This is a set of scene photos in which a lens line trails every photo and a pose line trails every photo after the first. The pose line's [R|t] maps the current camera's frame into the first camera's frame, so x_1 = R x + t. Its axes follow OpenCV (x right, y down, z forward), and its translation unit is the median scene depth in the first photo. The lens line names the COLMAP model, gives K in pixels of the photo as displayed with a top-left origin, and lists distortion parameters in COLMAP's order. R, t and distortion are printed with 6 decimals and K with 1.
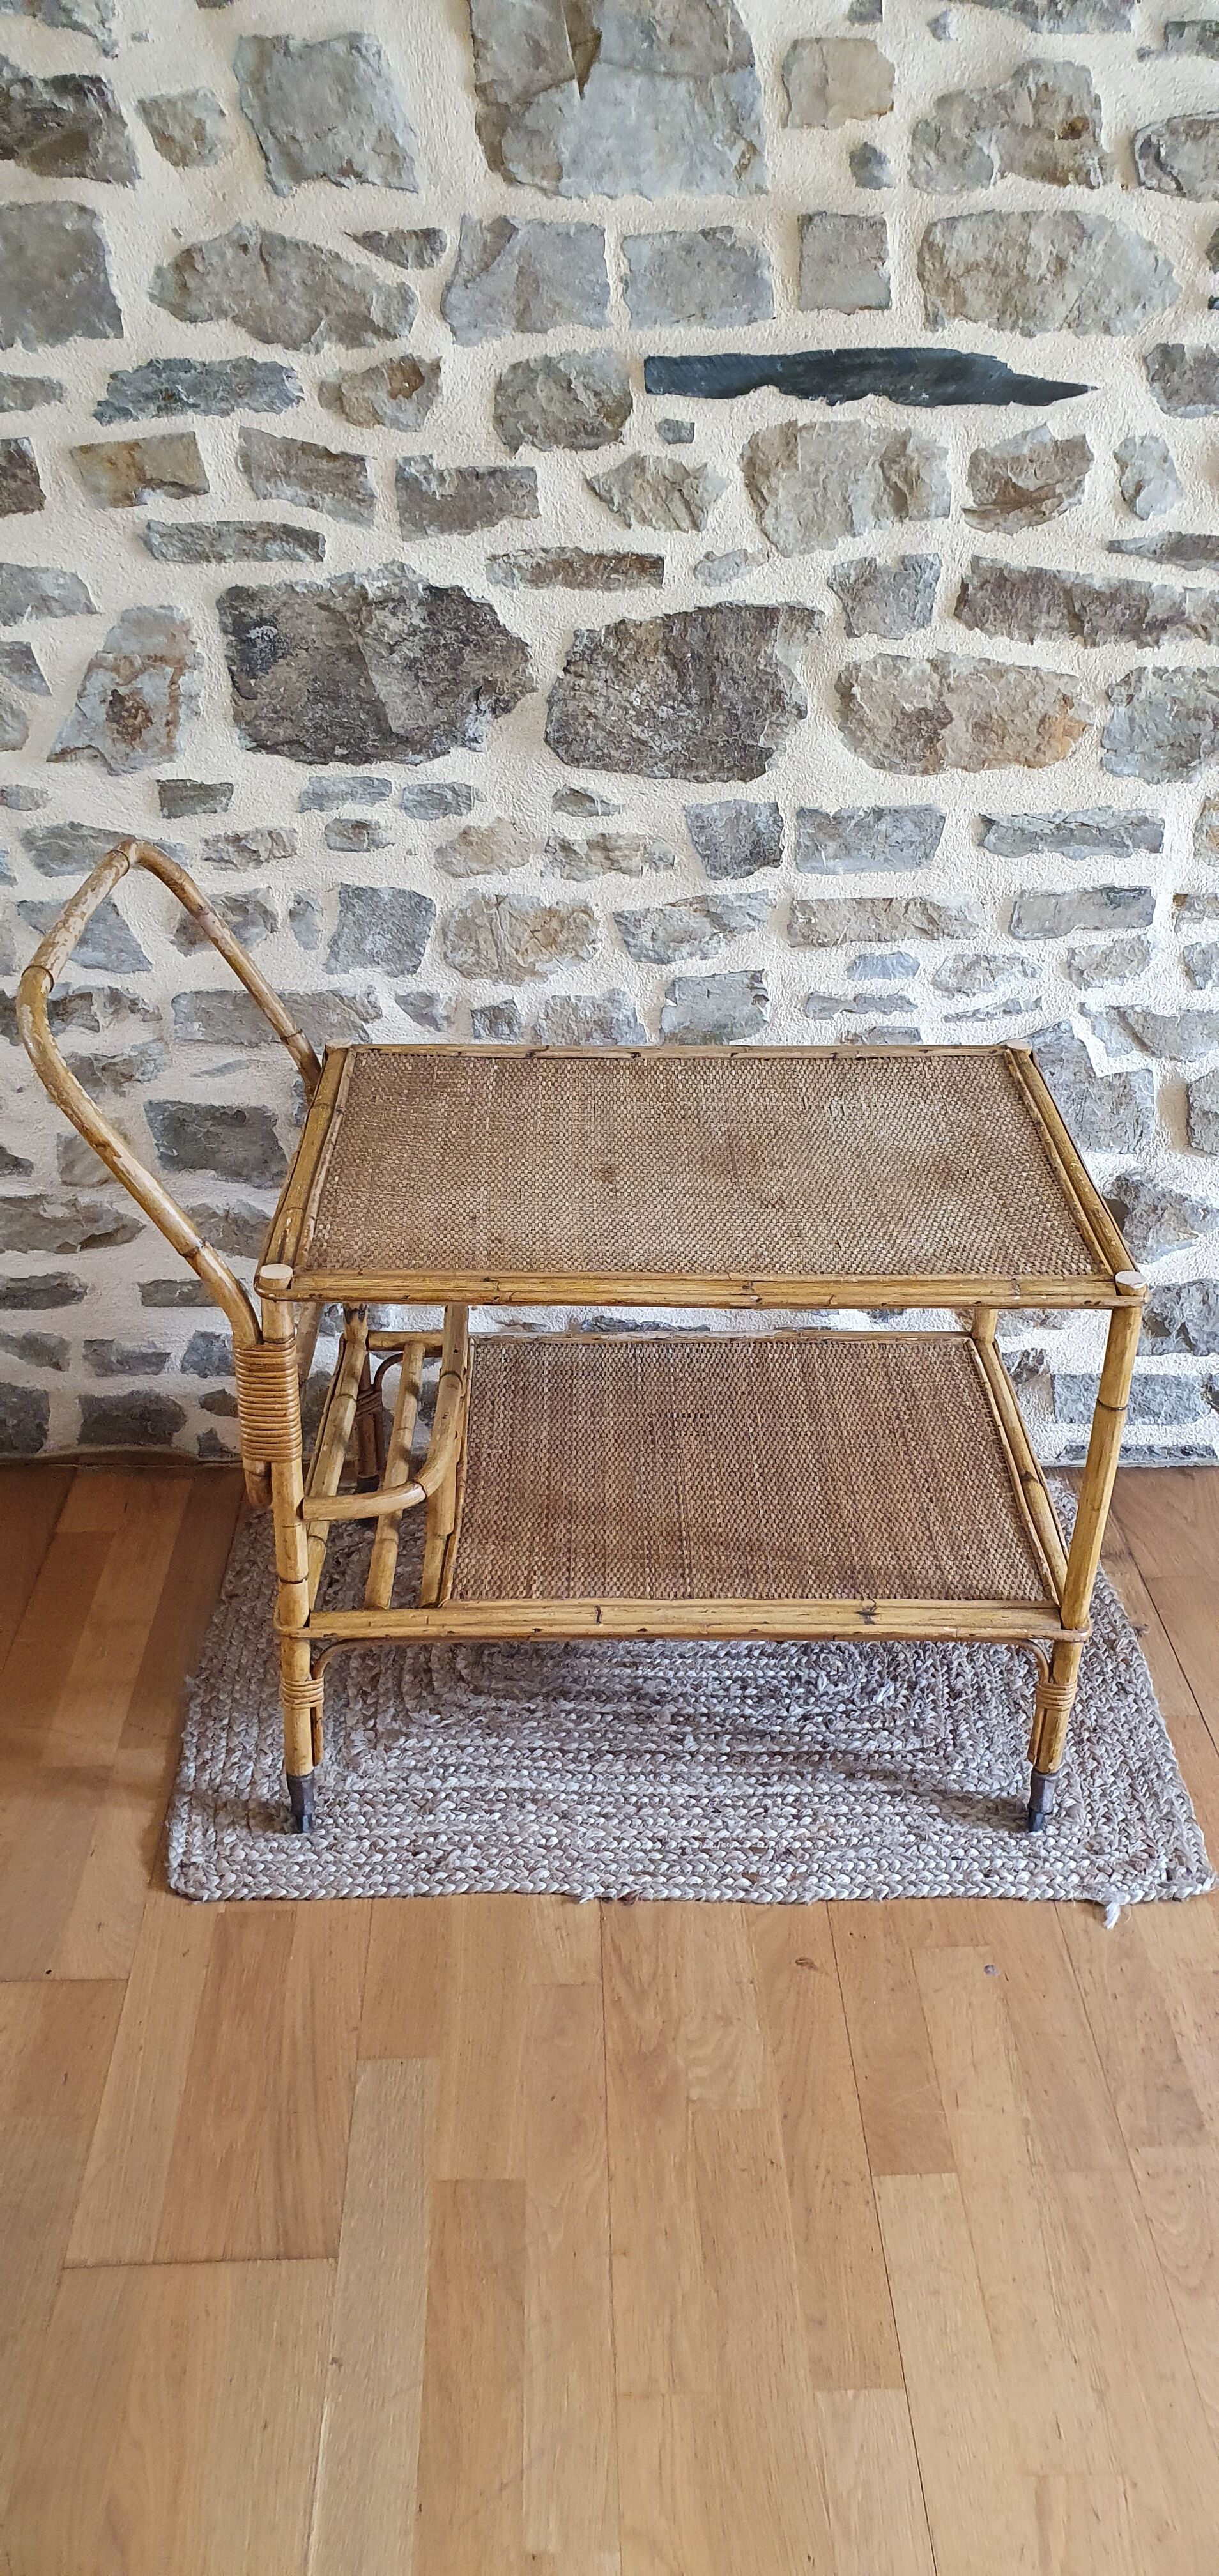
lens RADIAL K [[1974.8, 0, 631.7], [0, 1974.8, 1277.9], [0, 0, 1]] dist [0.032893, -0.017584]
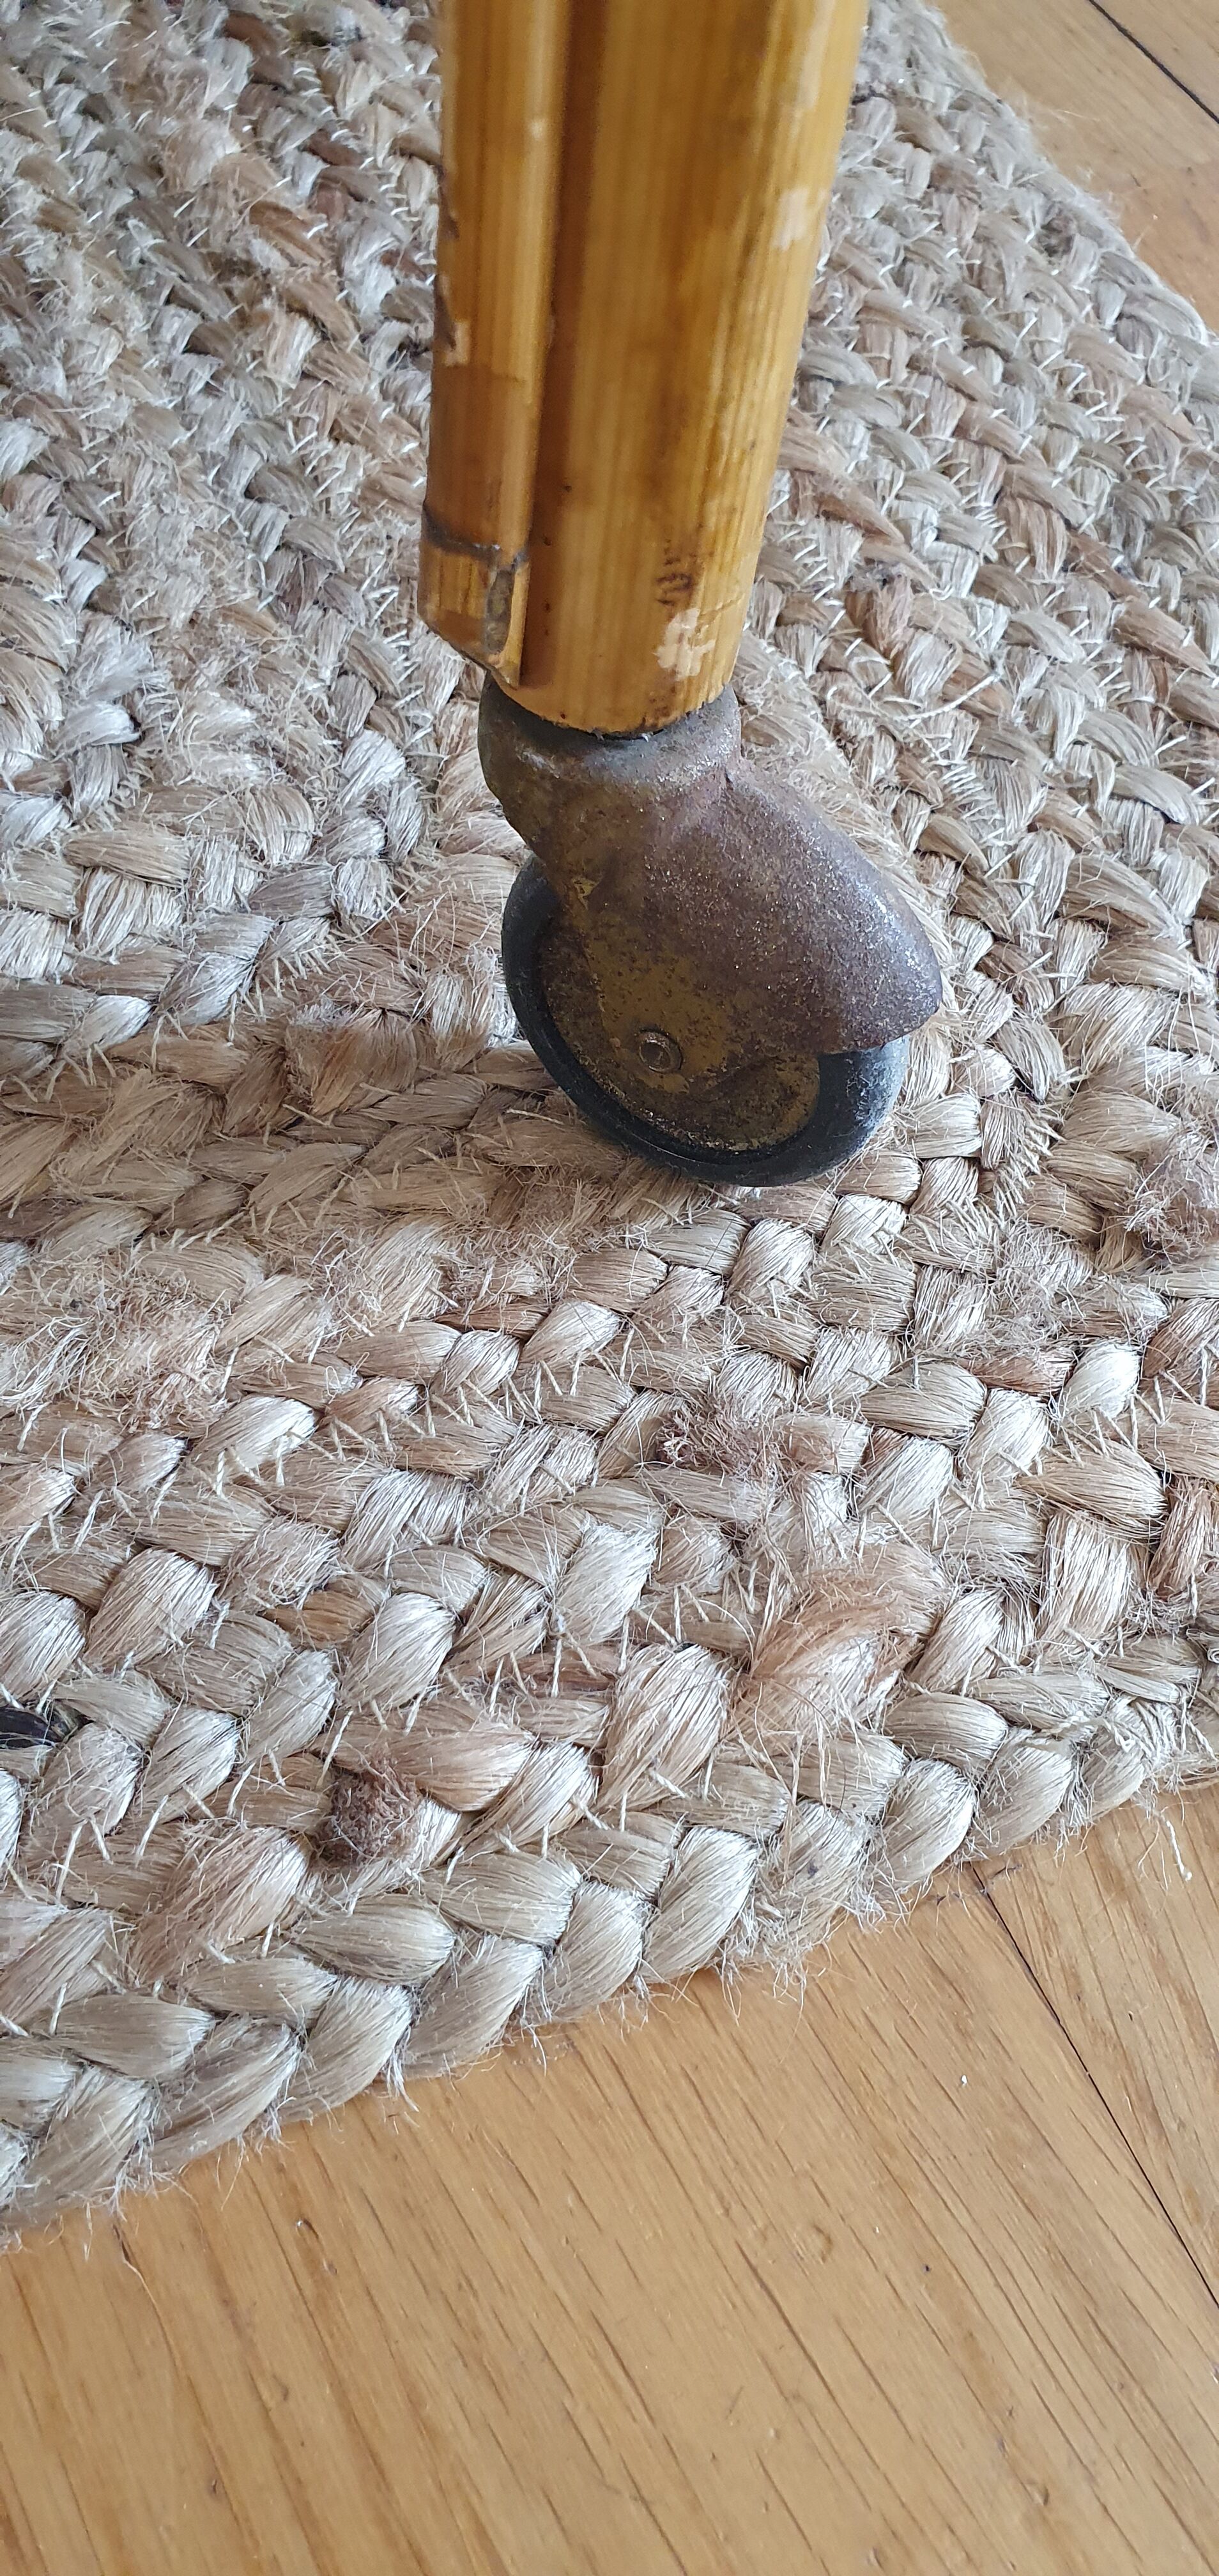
lens RADIAL K [[1974.8, 0, 609.2], [0, 1974.8, 1284.3], [0, 0, 1]] dist [0.032893, -0.017584]
pose [[0.913617, -0.311663, 0.261095, 0.160294], [0.134757, 0.838003, 0.528765, 0.208159], [-0.383595, -0.447904, 0.807612, 0.851168]]
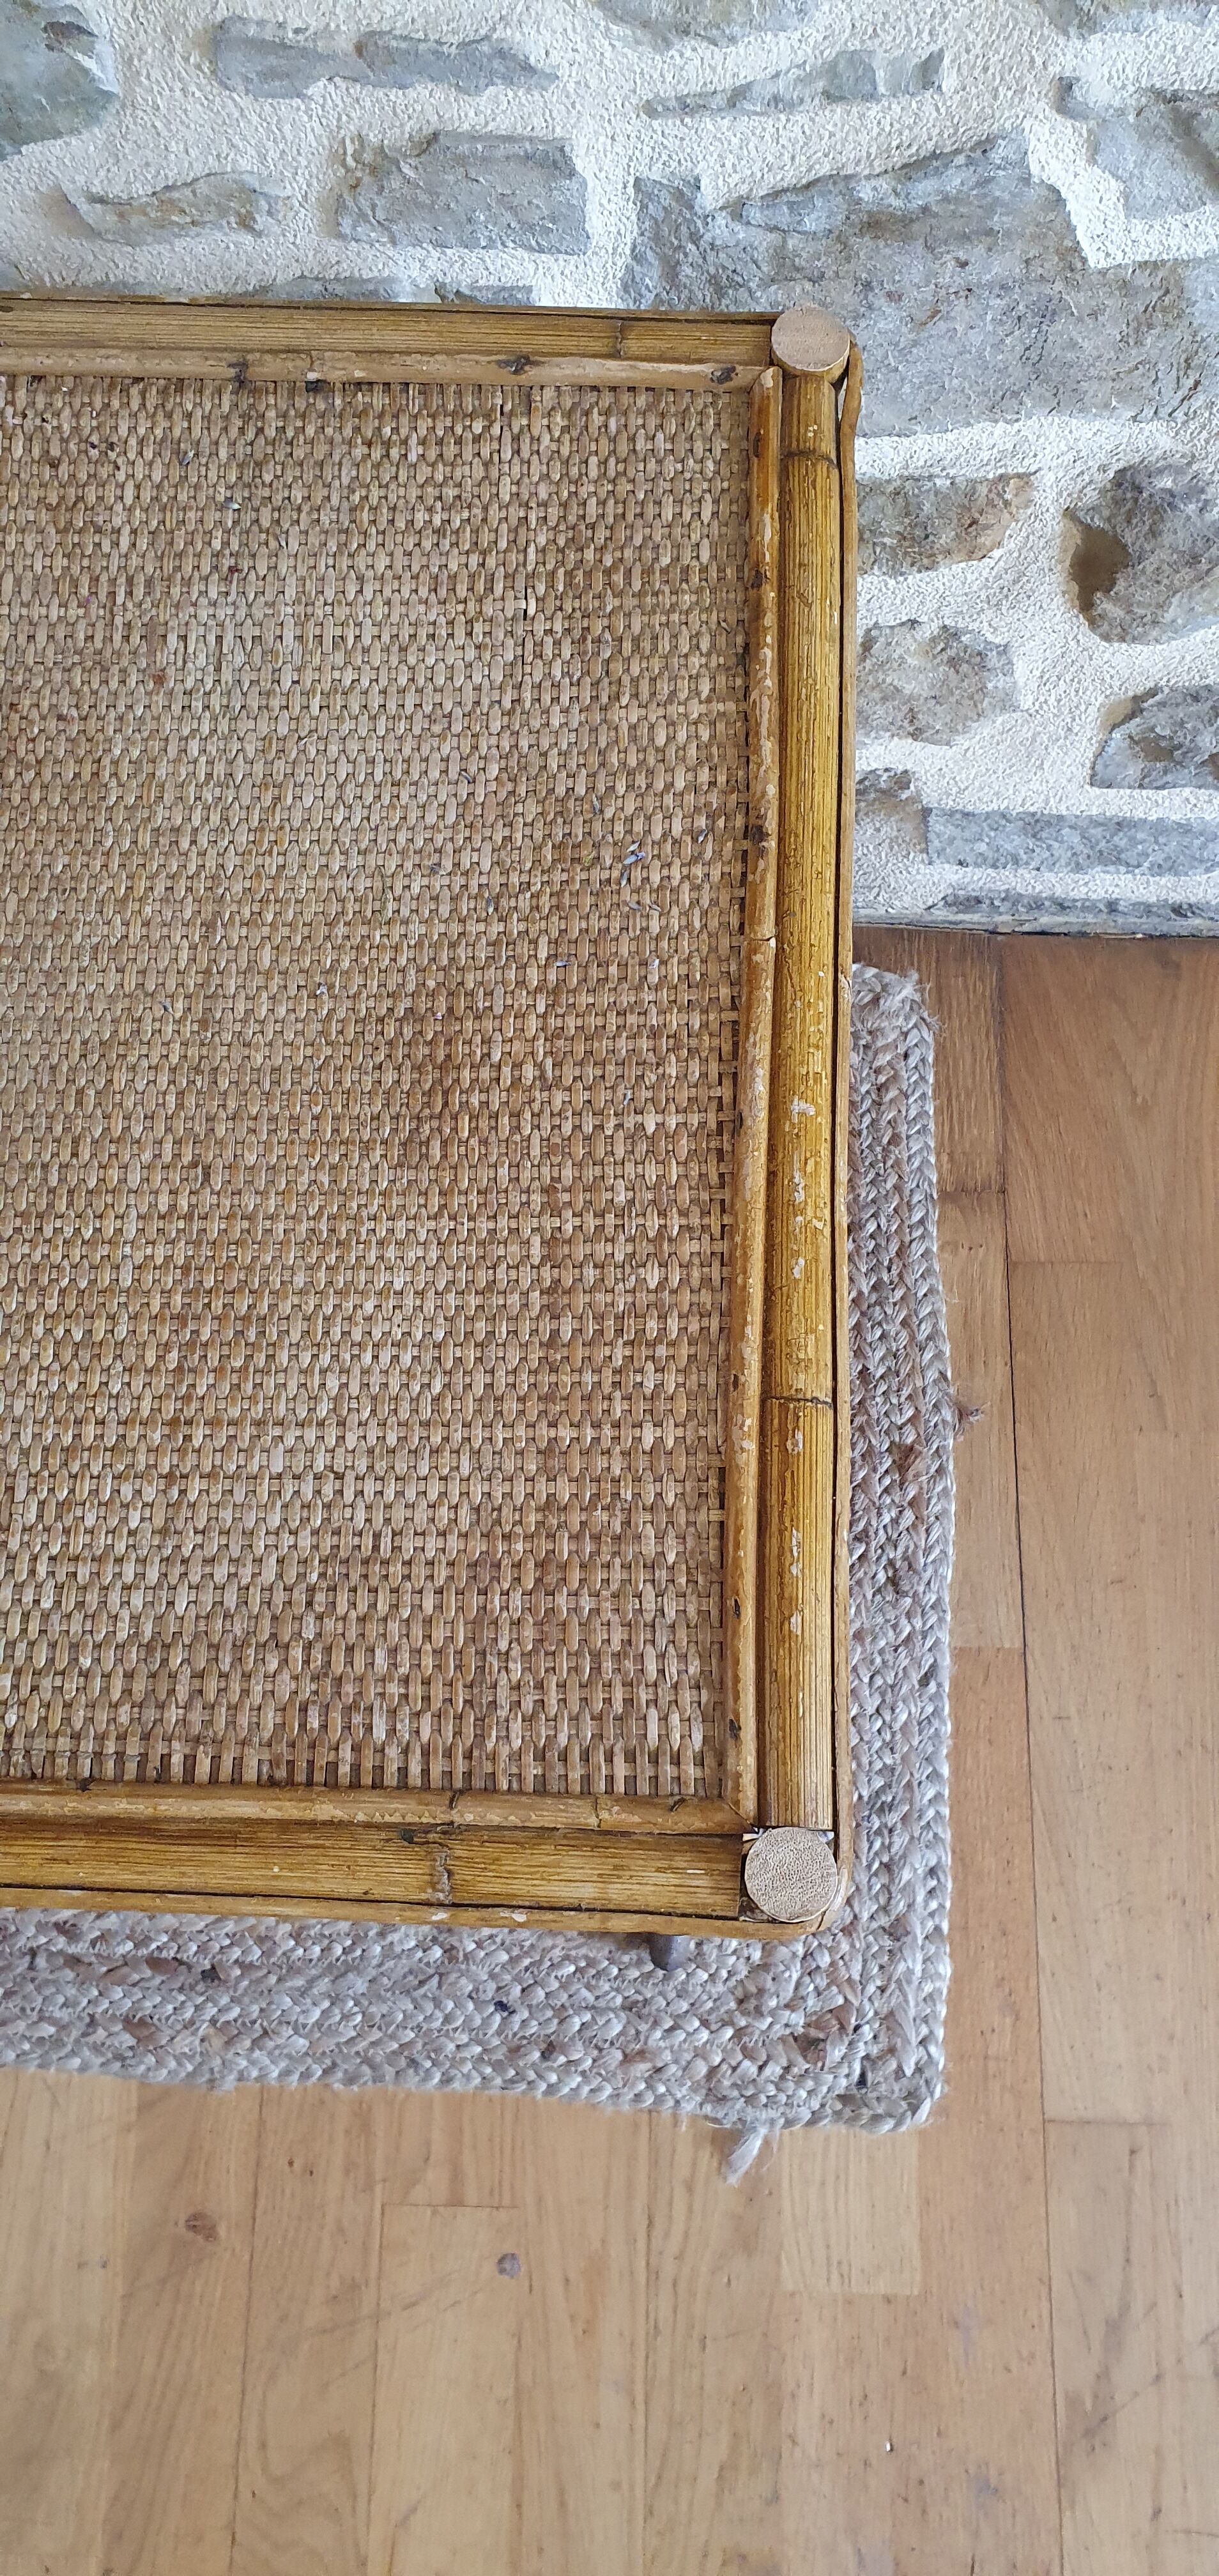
lens RADIAL K [[1974.8, 0, 609.3], [0, 1974.8, 1250.4], [0, 0, 1]] dist [0.032893, -0.017584]
pose [[0.998045, 0.050039, -0.037452, 0.190743], [-0.010280, 0.722466, 0.691330, -0.244601], [0.061651, -0.689593, 0.721568, 0.685796]]
